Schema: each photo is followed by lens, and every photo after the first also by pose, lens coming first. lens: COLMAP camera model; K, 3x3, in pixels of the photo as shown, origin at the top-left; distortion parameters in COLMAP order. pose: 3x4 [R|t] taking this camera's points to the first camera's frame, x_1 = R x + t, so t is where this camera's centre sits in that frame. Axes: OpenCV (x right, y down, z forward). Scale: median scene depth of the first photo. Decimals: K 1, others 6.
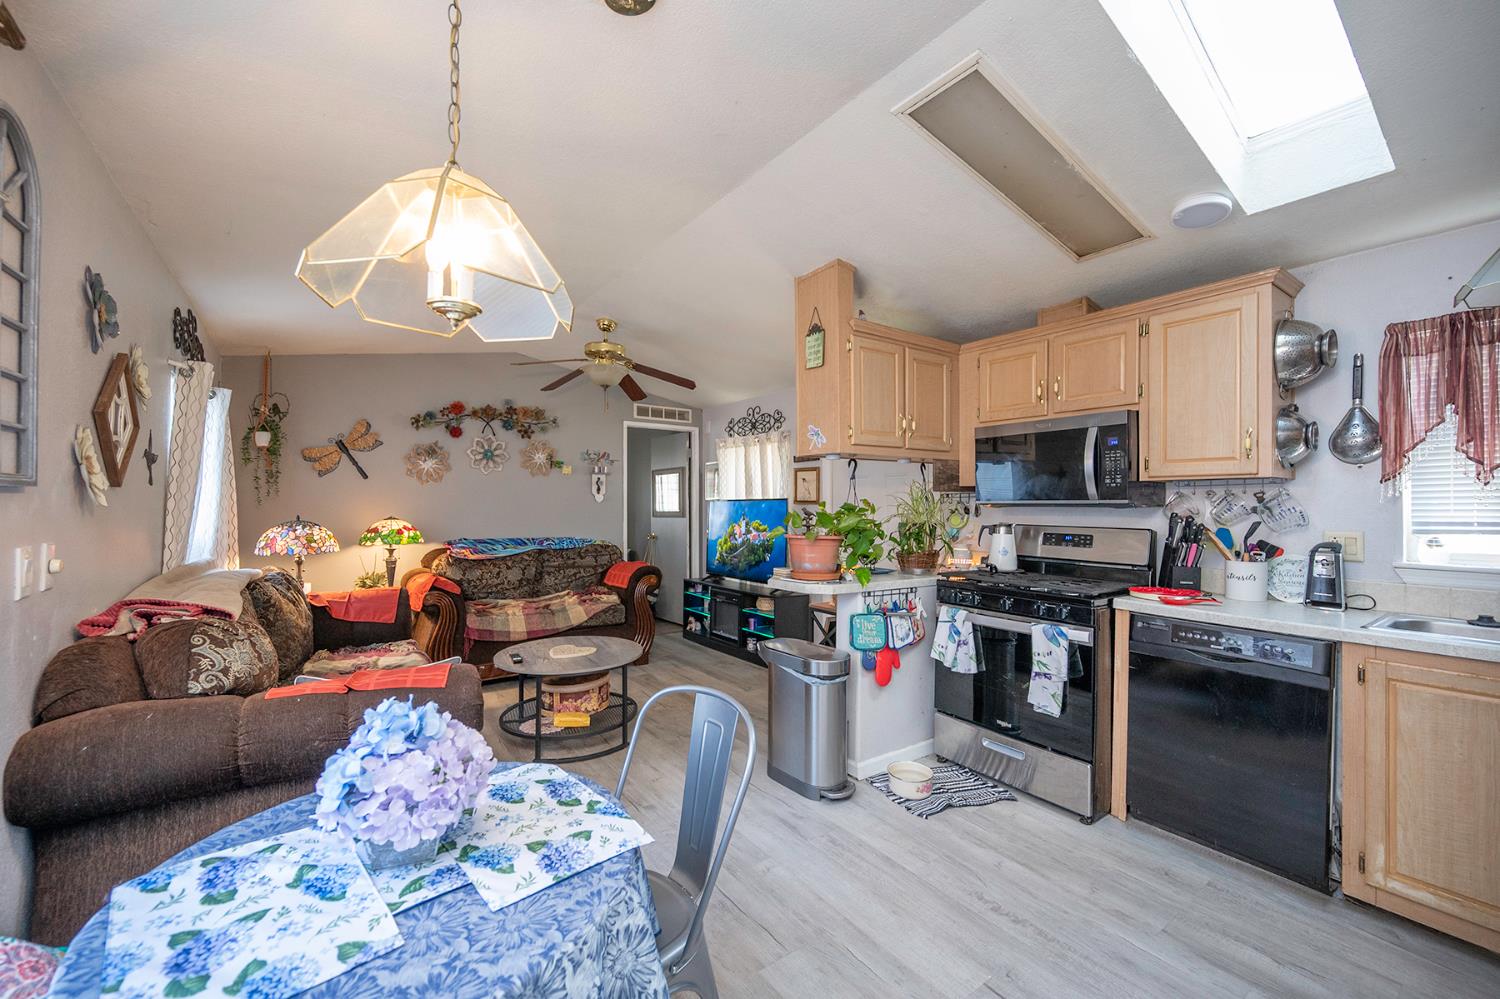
lens RADIAL K [[595.6, 0, 745.7], [0, 595.6, 499.8], [0, 0, 1]] dist [-0.007368, -0.000295]
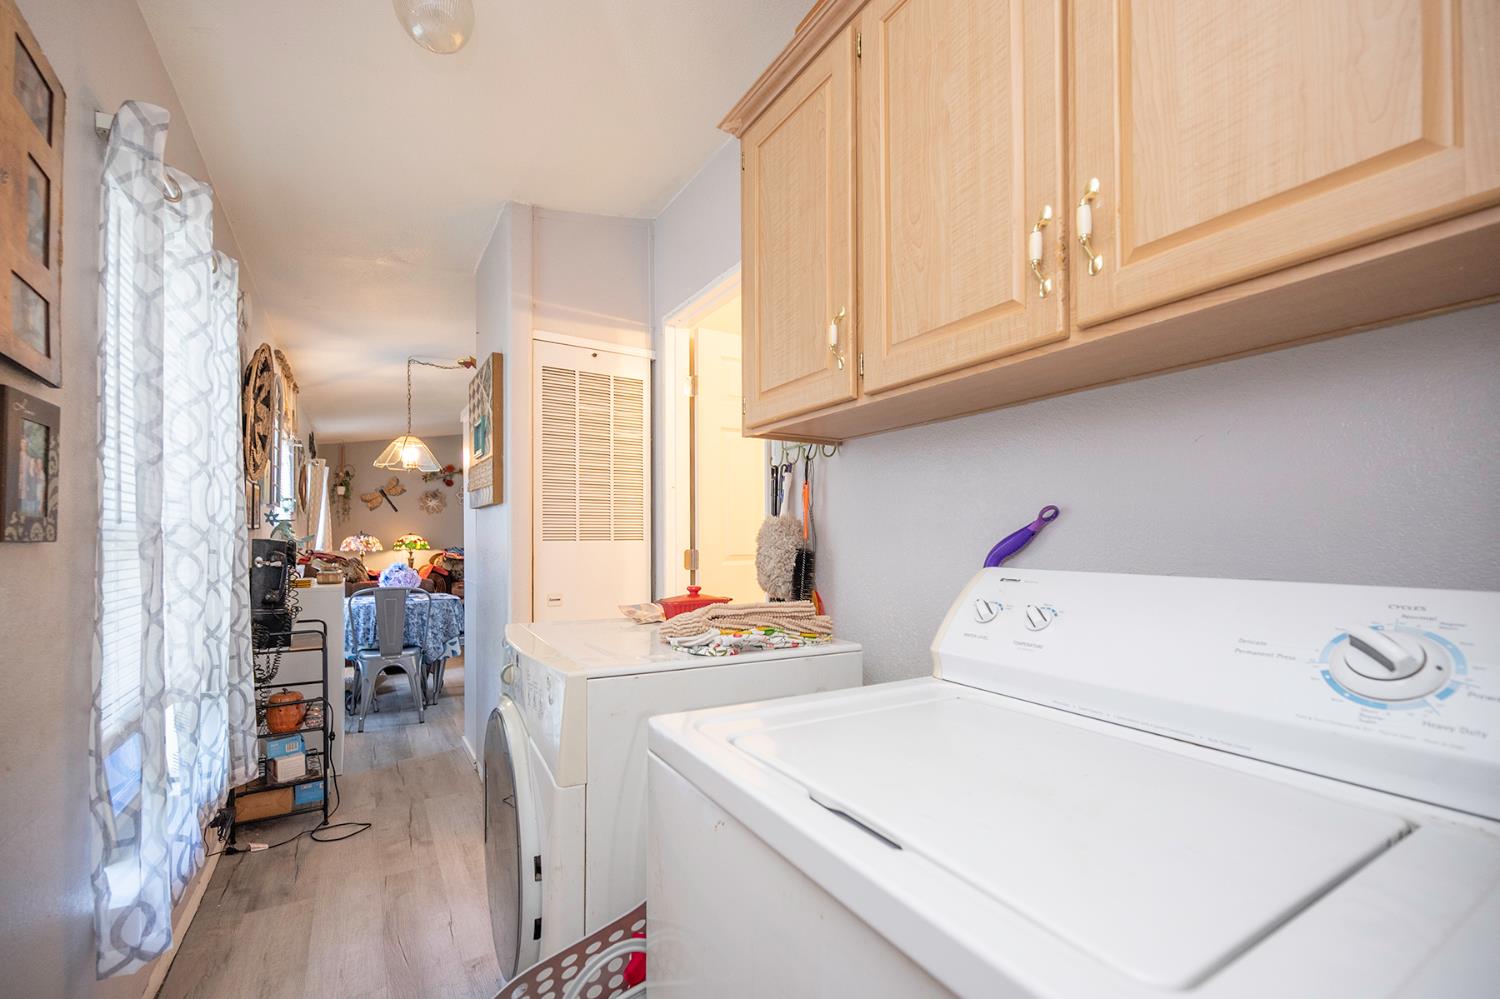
lens RADIAL K [[595.6, 0, 745.9], [0, 595.6, 535.2], [0, 0, 1]] dist [-0.007368, -0.000295]
pose [[0.998827, -0.006145, -0.048024, 0.447959], [0.006388, 0.999968, 0.004893, 0.030021], [0.047993, -0.005194, 0.998834, -0.663309]]
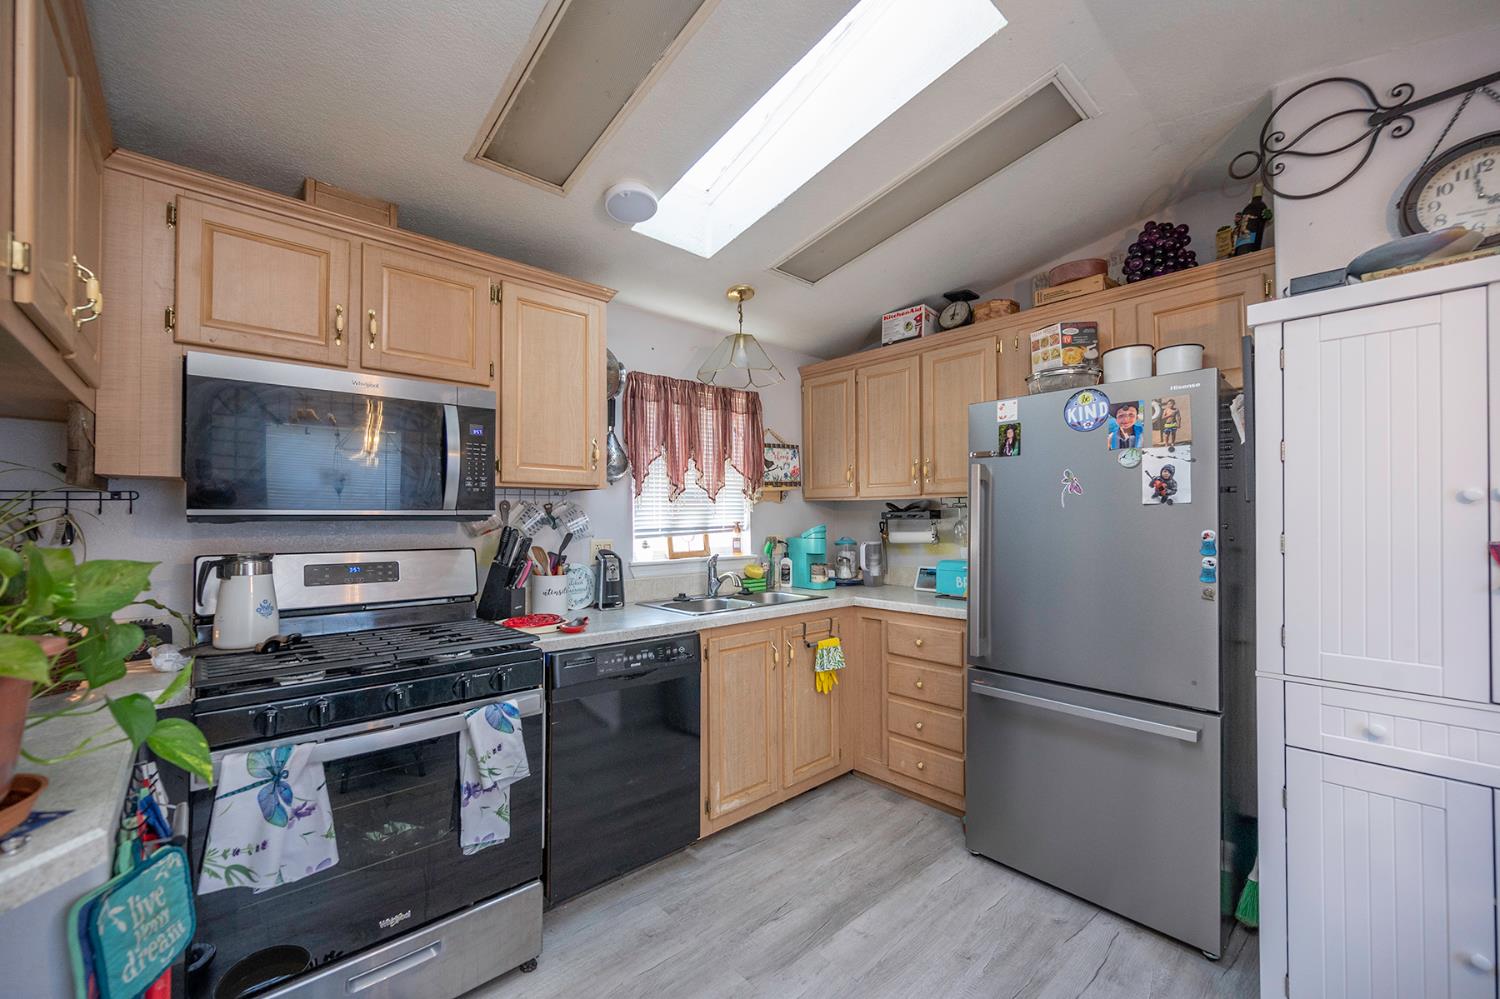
lens RADIAL K [[595.6, 0, 753.0], [0, 595.6, 510.2], [0, 0, 1]] dist [-0.007368, -0.000295]
pose [[-0.123290, 0.010982, 0.992310, -0.085159], [-0.002503, 0.999932, -0.011377, 0.004479], [-0.992368, -0.003886, -0.123254, 0.428656]]
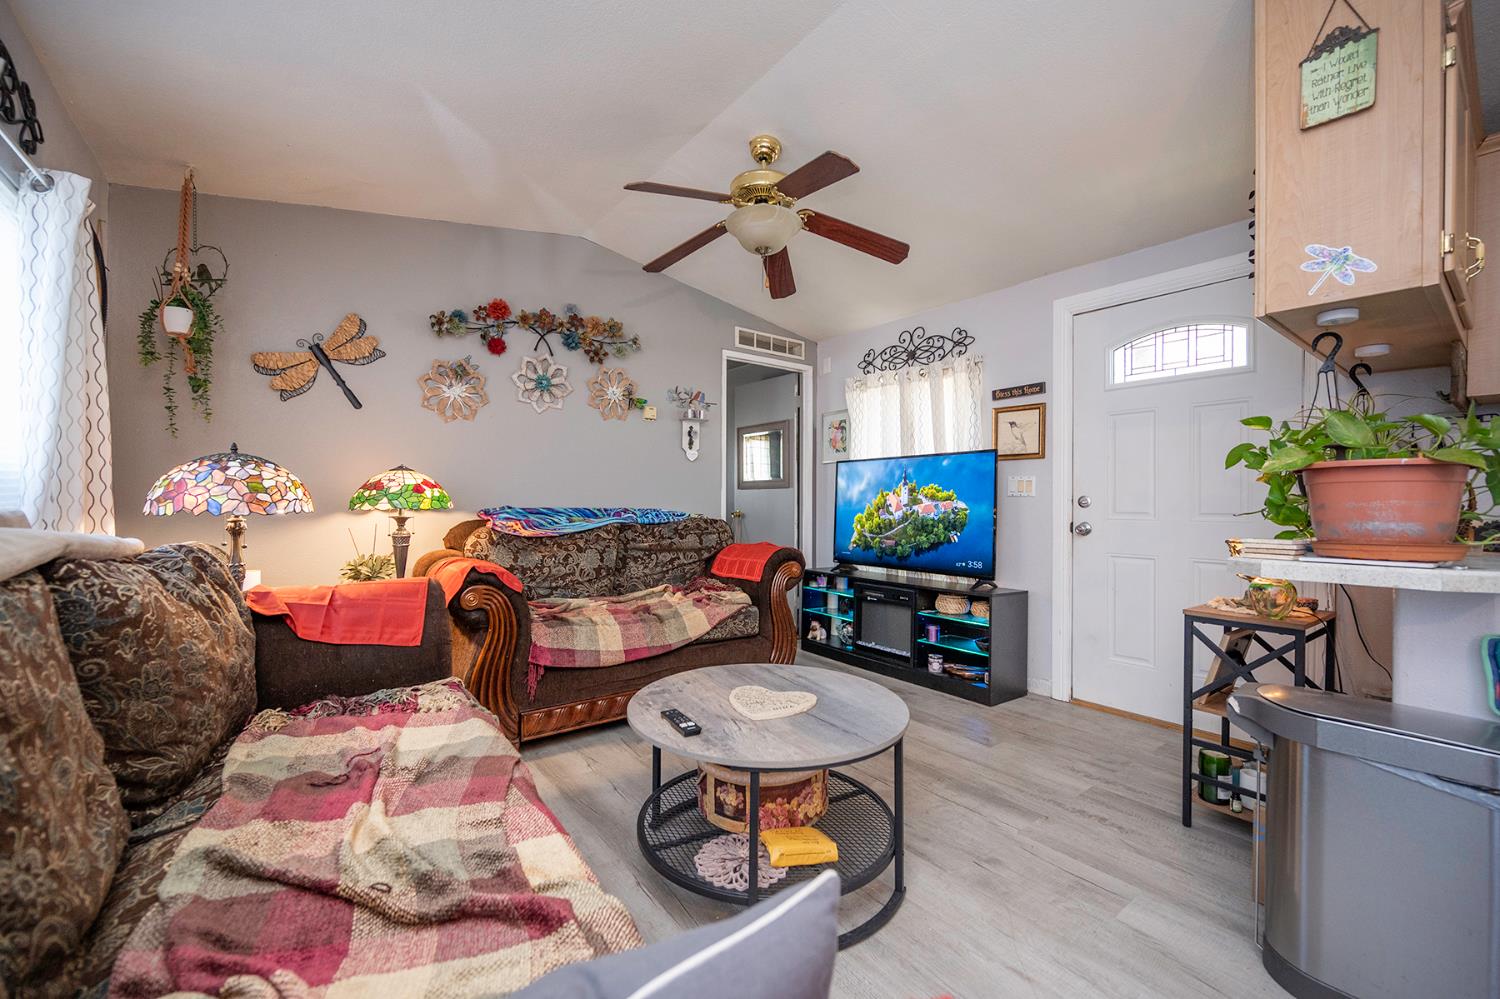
lens RADIAL K [[595.6, 0, 759.9], [0, 595.6, 500.2], [0, 0, 1]] dist [-0.007368, -0.000295]
pose [[0.999300, 0.006852, 0.036782, -0.232650], [-0.007214, 0.999927, 0.009742, 0.053258], [-0.036713, -0.010000, 0.999276, 0.347575]]
